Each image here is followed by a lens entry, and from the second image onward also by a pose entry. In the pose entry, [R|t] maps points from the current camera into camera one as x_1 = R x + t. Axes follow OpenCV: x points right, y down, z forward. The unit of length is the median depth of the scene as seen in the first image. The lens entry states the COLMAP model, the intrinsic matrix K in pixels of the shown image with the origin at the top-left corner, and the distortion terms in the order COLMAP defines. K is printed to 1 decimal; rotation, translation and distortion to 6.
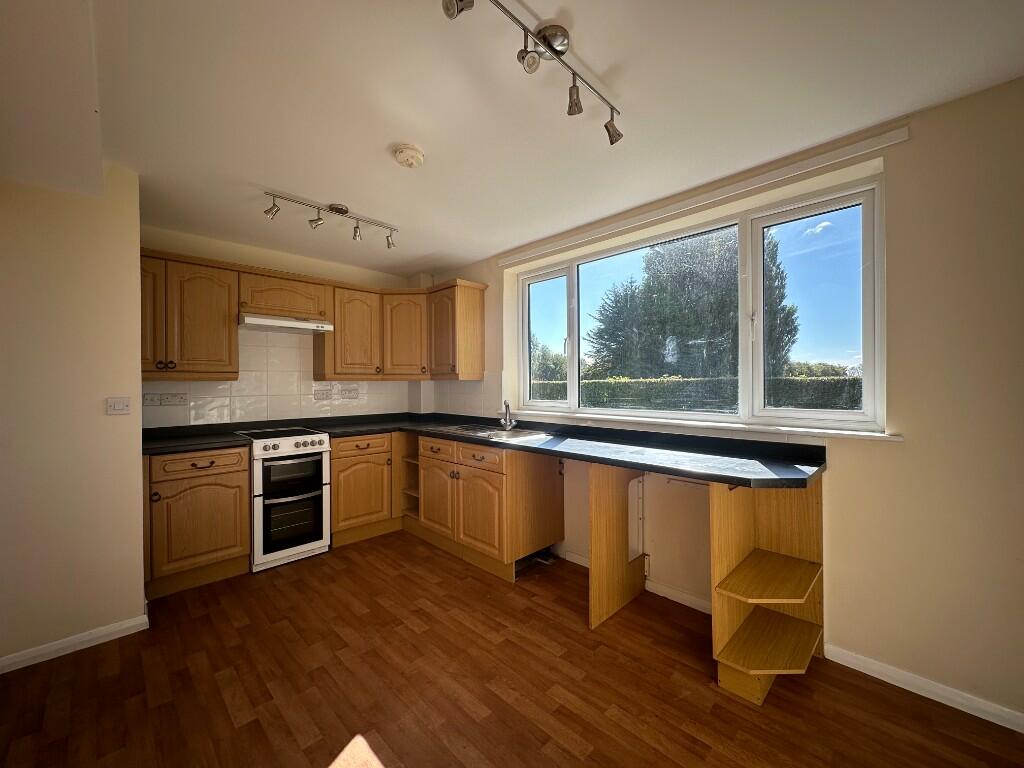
lens RADIAL K [[411.4, 0, 509.7], [0, 411.4, 382.1], [0, 0, 1]] dist [0.000379, 0.000233]
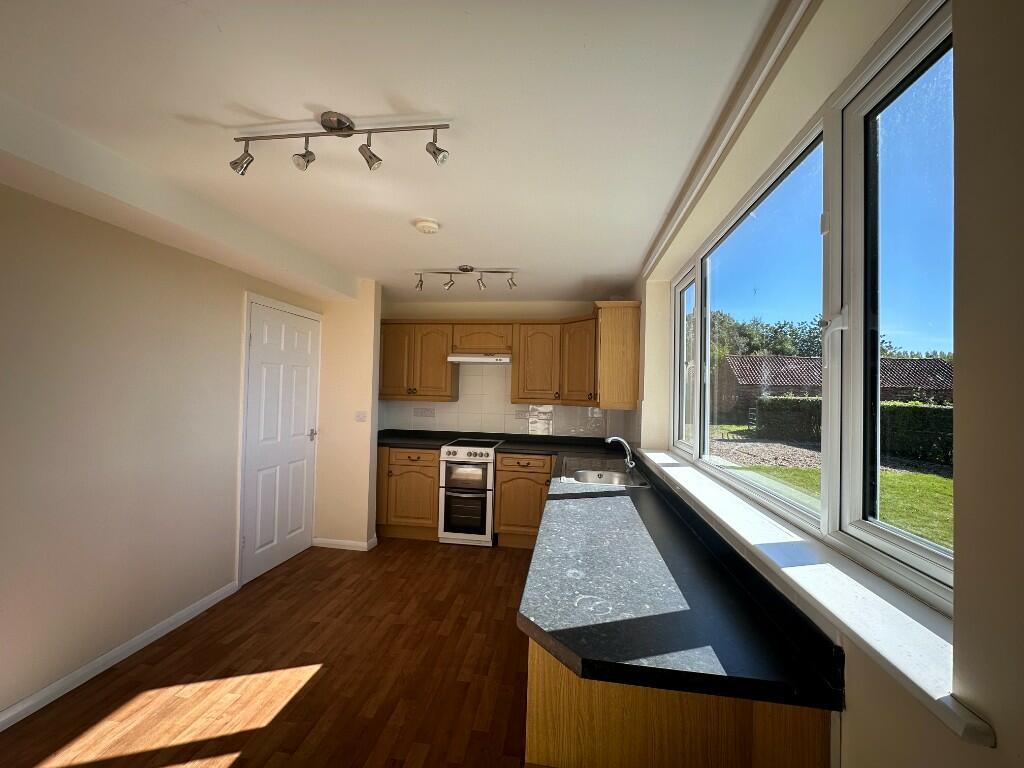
lens RADIAL K [[411.4, 0, 509.7], [0, 411.4, 382.1], [0, 0, 1]] dist [0.000379, 0.000233]
pose [[0.592123, 0.001810, -0.805846, 0.622768], [-0.027341, 0.999467, -0.017845, -0.054866], [0.805384, 0.032599, 0.591857, 0.355868]]
